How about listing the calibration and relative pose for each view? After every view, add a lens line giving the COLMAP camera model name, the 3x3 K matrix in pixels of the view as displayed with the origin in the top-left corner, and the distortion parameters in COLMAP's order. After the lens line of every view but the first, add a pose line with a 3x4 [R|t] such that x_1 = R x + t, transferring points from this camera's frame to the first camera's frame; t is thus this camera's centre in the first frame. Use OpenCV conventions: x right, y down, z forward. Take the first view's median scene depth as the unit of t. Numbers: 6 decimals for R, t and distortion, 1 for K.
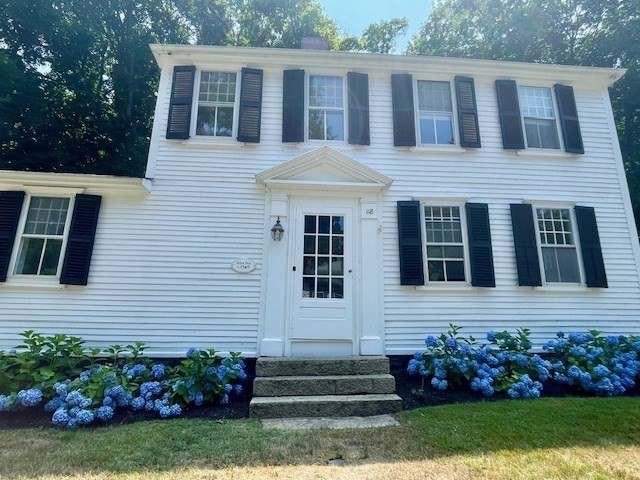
lens RADIAL K [[328.1, 0, 323.1], [0, 328.1, 267.4], [0, 0, 1]] dist [-0.015215, -0.000169]
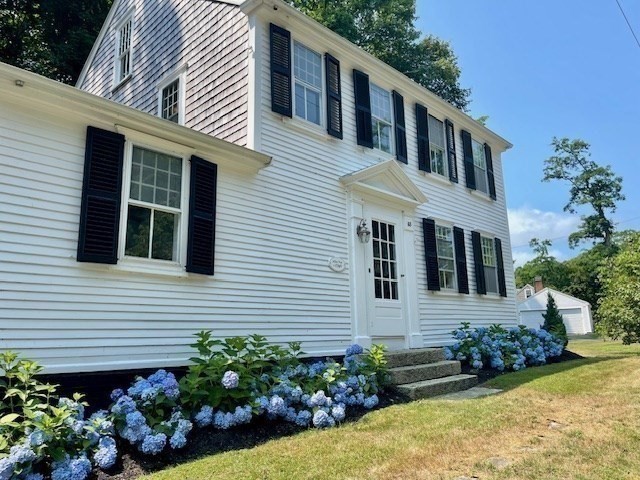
lens RADIAL K [[474.8, 0, 319.5], [0, 474.8, 238.6], [0, 0, 1]] dist [0.003556, -0.000052]
pose [[0.751727, 0.110231, 0.650196, -1.226492], [-0.109443, 0.993112, -0.041834, -0.016764], [-0.650329, -0.039712, 0.758614, -0.063009]]
